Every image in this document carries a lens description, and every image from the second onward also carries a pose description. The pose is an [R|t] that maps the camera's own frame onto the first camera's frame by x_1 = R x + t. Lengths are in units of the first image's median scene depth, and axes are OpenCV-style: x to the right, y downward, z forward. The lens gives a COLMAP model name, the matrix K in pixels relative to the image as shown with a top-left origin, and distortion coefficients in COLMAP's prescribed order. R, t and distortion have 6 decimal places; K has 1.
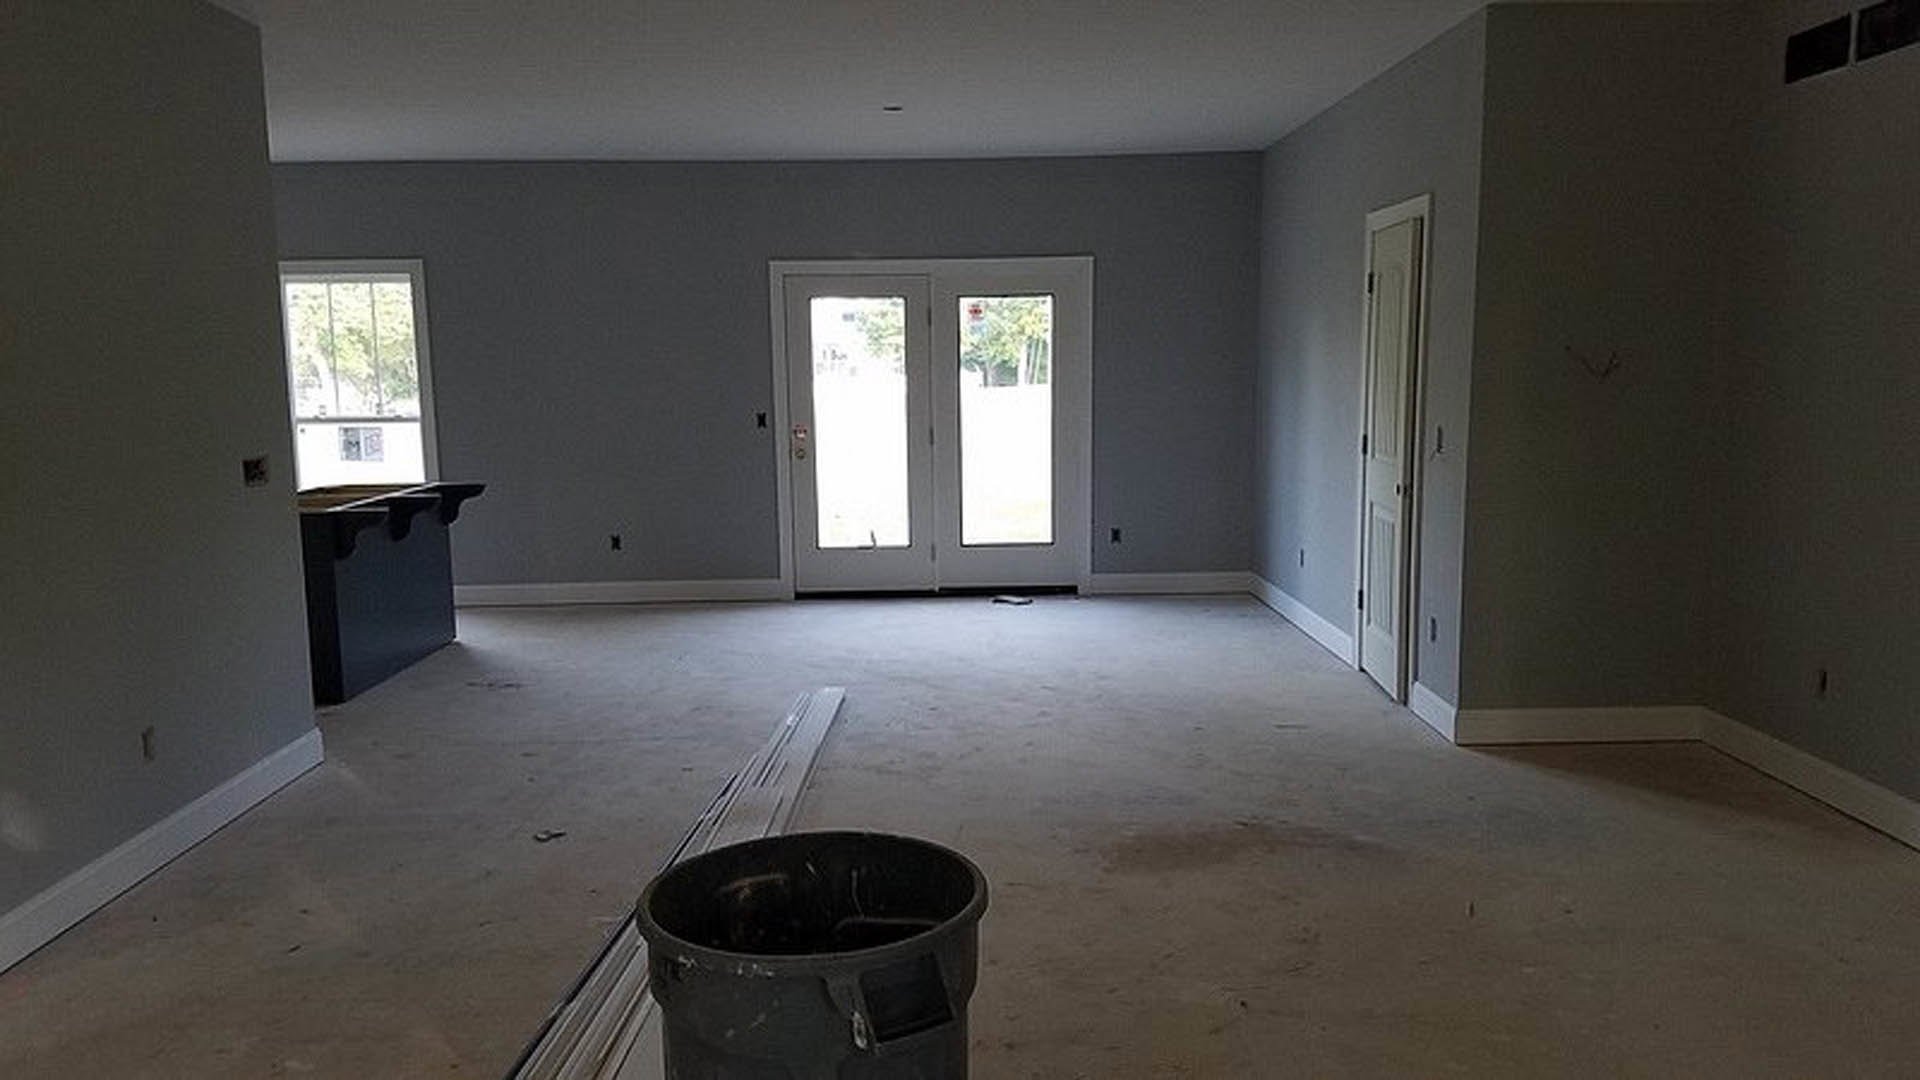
lens RADIAL K [[1446.1, 0, 960.0], [0, 1446.1, 540.0], [0, 0, 1]] dist [0.167120, -0.001226]
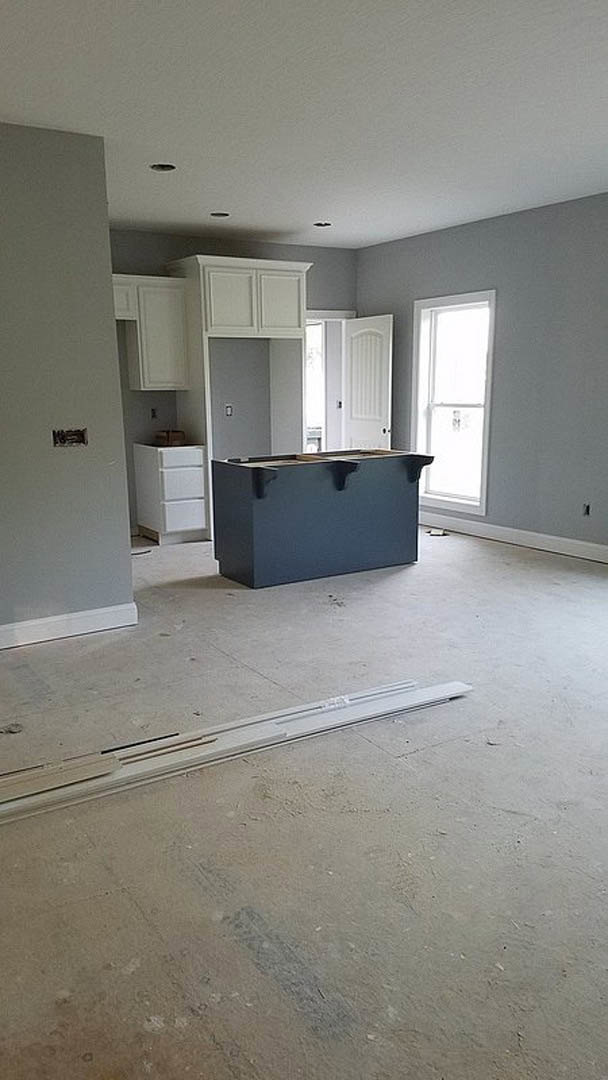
lens RADIAL K [[813.4, 0, 304.0], [0, 813.4, 540.0], [0, 0, 1]] dist [0.167120, -0.001226]
pose [[0.505053, 0.177282, -0.844685, 0.330414], [-0.098234, 0.984125, 0.147811, -0.074092], [0.857480, 0.008324, 0.514450, 0.600233]]
